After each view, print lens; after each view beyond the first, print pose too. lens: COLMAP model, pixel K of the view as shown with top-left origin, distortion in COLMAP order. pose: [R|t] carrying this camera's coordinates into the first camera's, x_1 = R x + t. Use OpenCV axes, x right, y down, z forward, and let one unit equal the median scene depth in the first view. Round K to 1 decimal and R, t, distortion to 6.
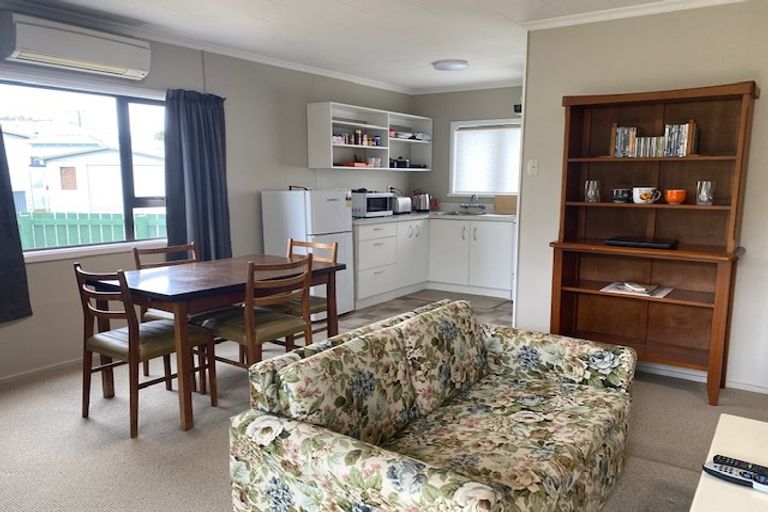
lens RADIAL K [[590.0, 0, 386.4], [0, 590.0, 254.7], [0, 0, 1]] dist [0.039270, -0.013745]
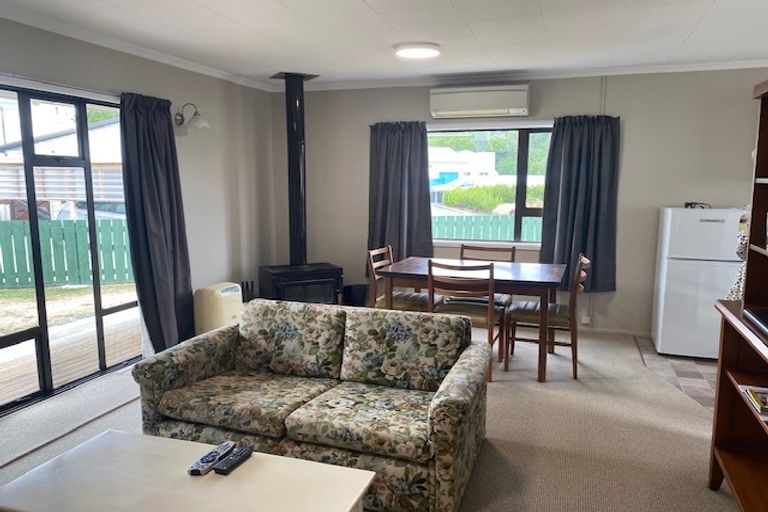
lens RADIAL K [[590.0, 0, 386.4], [0, 590.0, 261.5], [0, 0, 1]] dist [0.039270, -0.013745]
pose [[0.274753, 0.131757, -0.952445, 1.284098], [-0.128327, 0.986730, 0.099481, -0.129523], [0.952913, 0.094892, 0.288015, 0.678608]]
